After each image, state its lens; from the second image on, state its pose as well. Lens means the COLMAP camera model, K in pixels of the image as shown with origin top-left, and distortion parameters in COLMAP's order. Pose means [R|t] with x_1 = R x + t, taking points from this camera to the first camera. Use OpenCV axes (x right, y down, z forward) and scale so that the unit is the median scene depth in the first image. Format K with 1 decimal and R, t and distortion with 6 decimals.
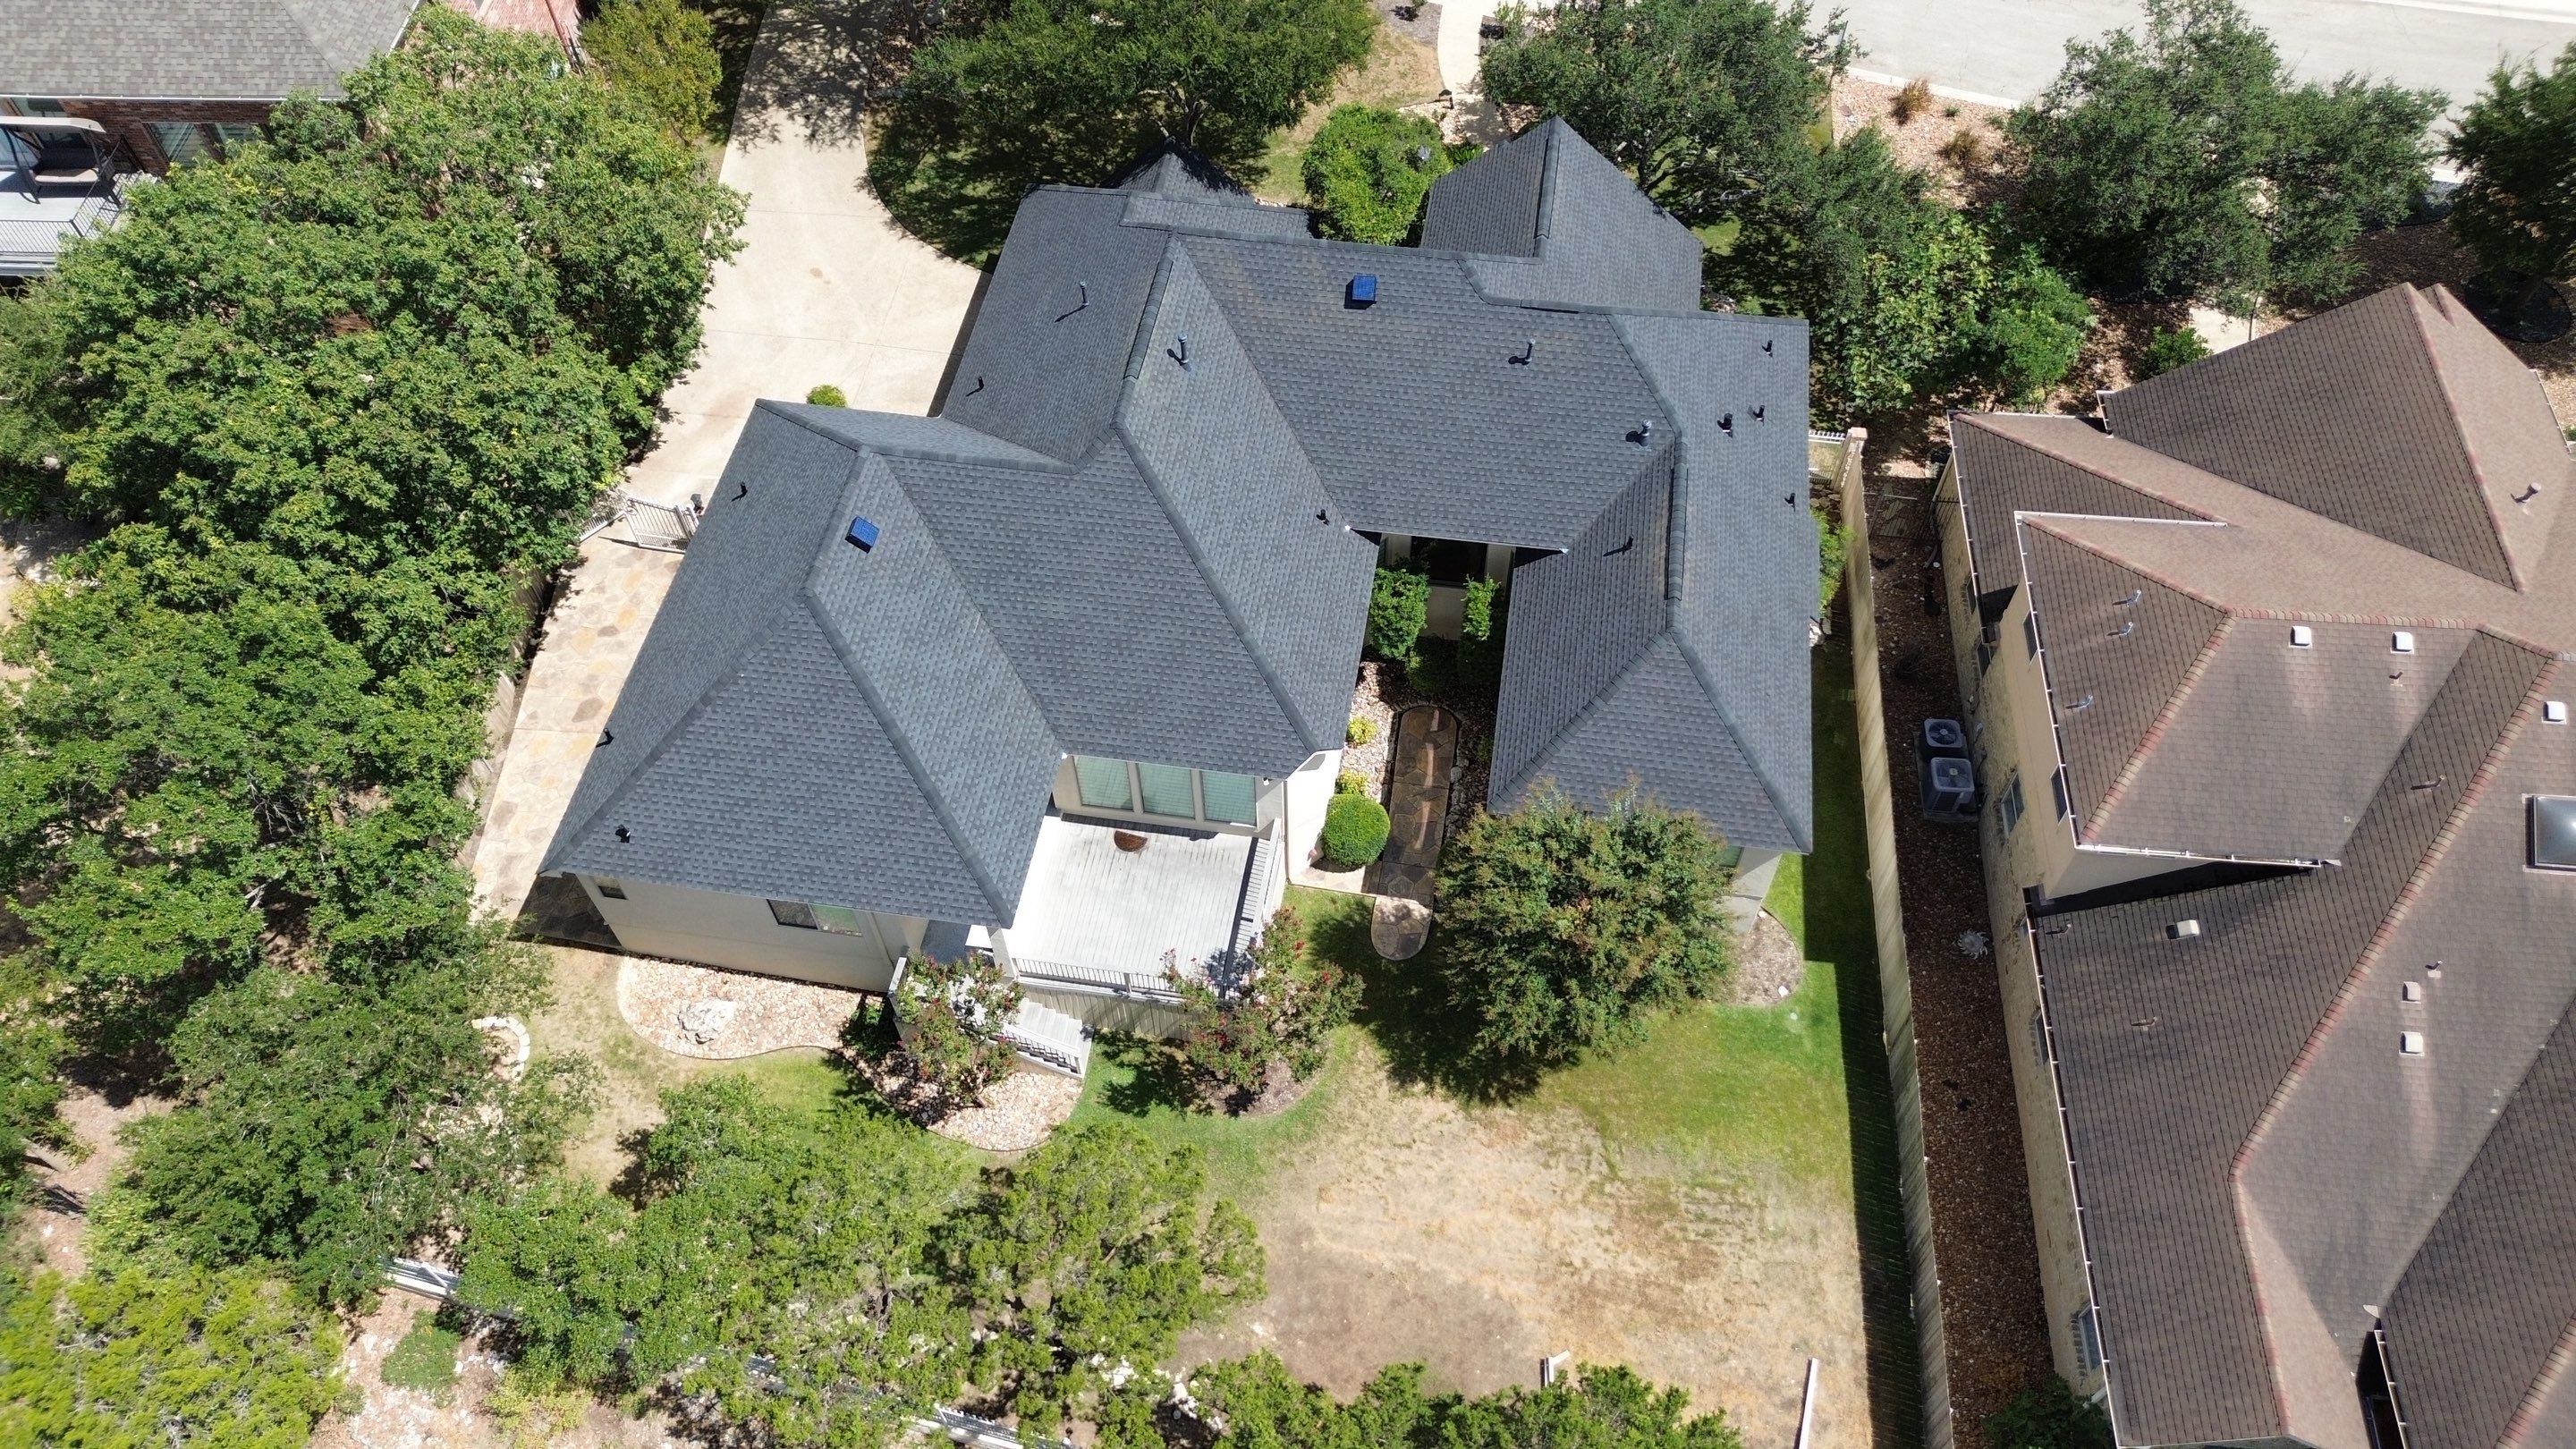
lens RADIAL K [[1825.8, 0, 1298.9], [0, 1825.8, 725.0], [0, 0, 1]] dist [0.071025, -0.069989]
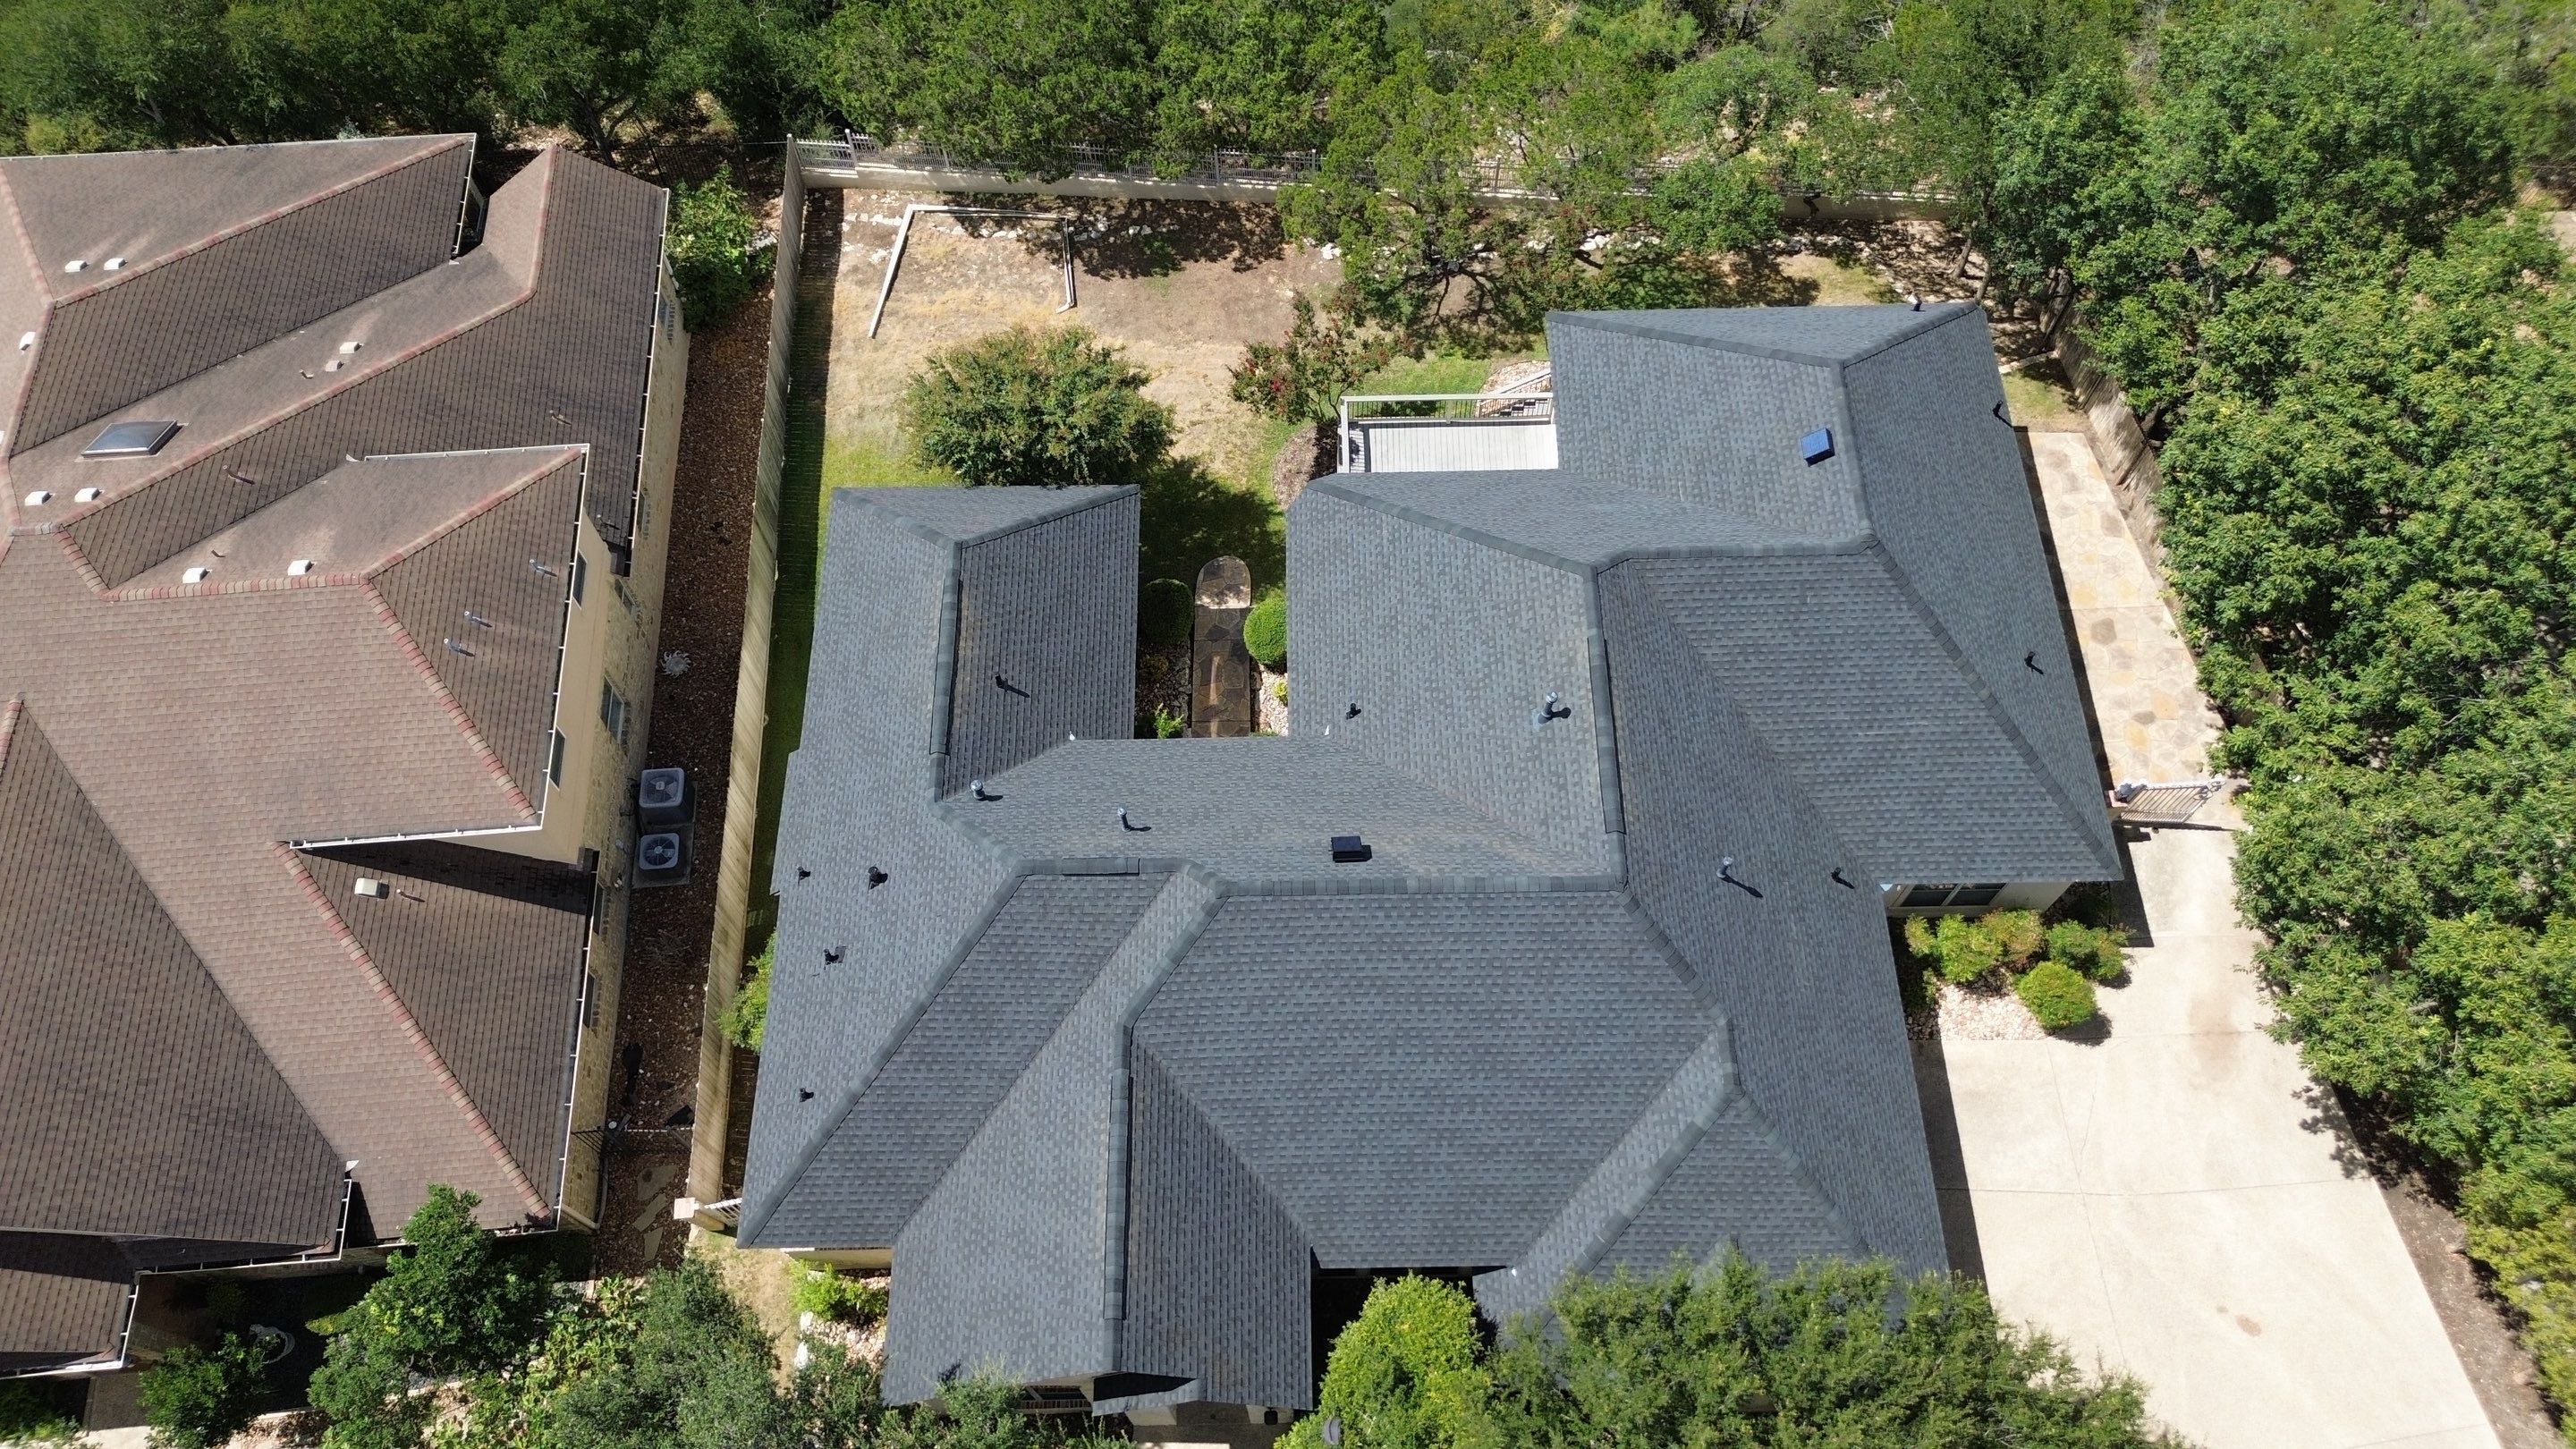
lens RADIAL K [[1825.8, 0, 1298.9], [0, 1825.8, 725.0], [0, 0, 1]] dist [0.071025, -0.069989]
pose [[-0.985379, 0.157523, -0.064923, 0.100285], [-0.128471, -0.436668, 0.890402, -0.923470], [0.111909, 0.885724, 0.450520, 0.645609]]
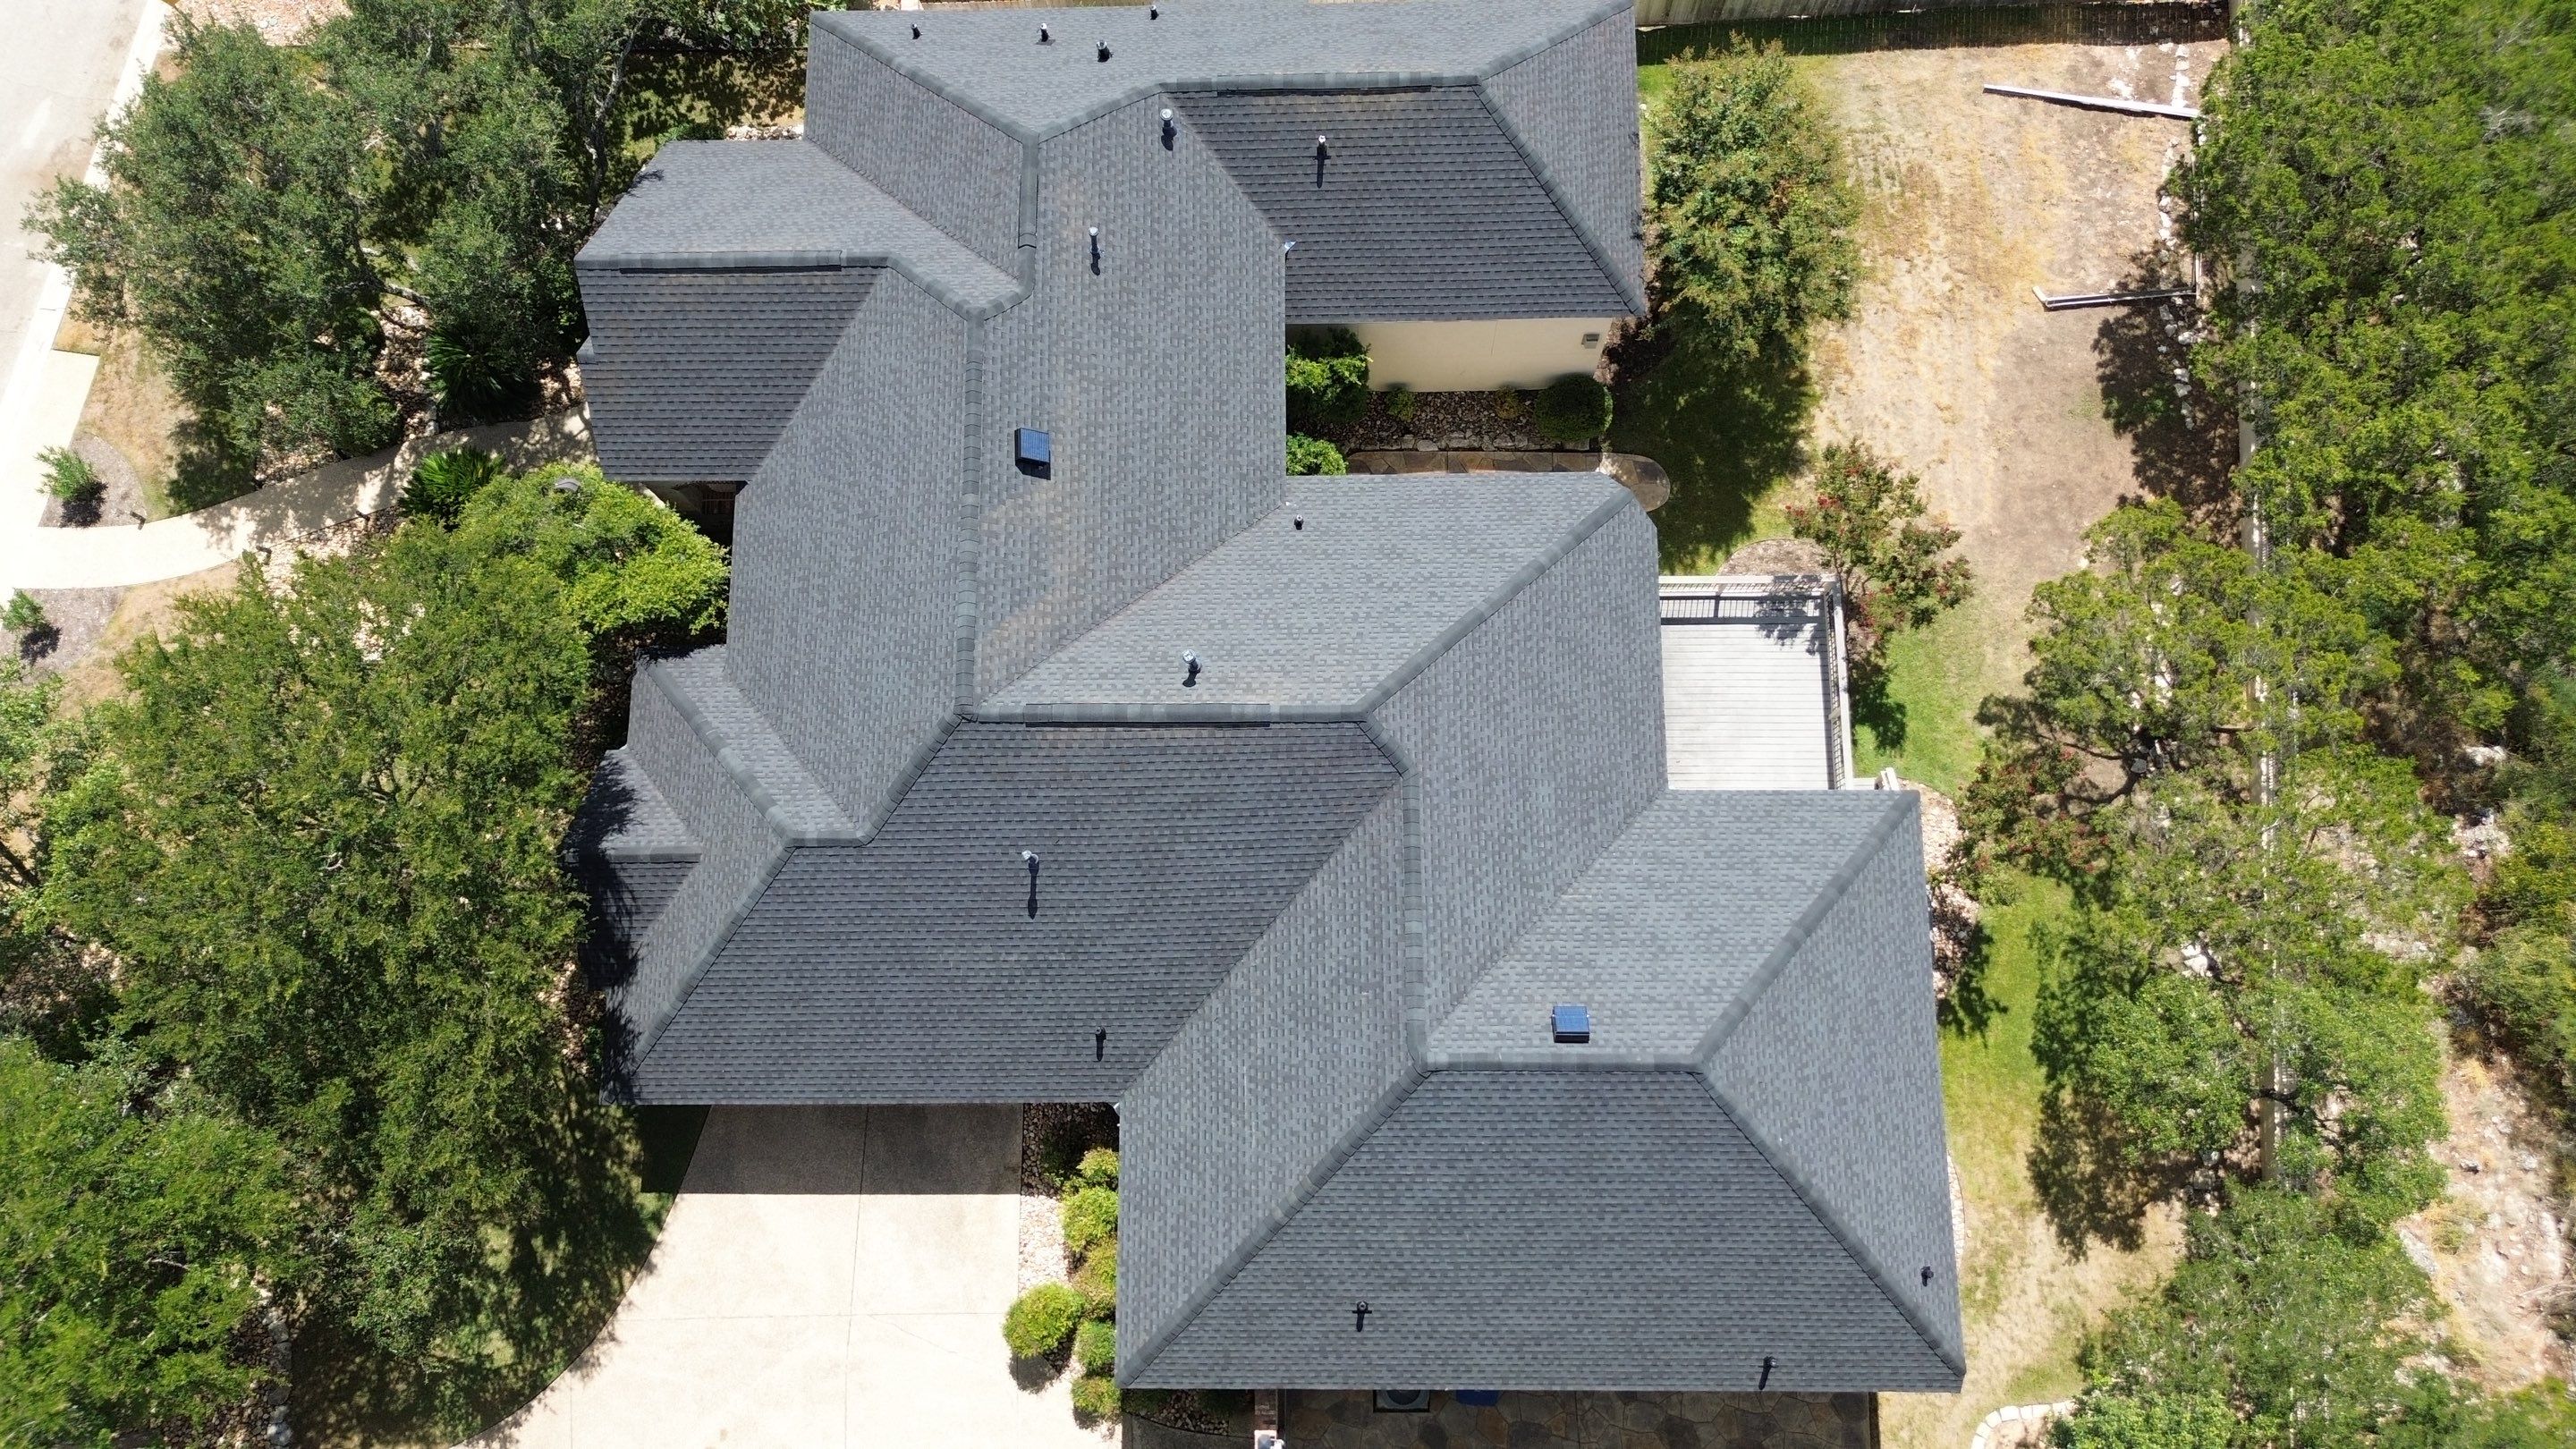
lens RADIAL K [[1825.8, 0, 1298.9], [0, 1825.8, 725.0], [0, 0, 1]] dist [0.071025, -0.069989]
pose [[-0.154182, -0.962381, 0.223720, -0.258619], [0.819524, 0.001917, 0.573042, -0.592012], [-0.551913, 0.271696, 0.788399, 0.425579]]
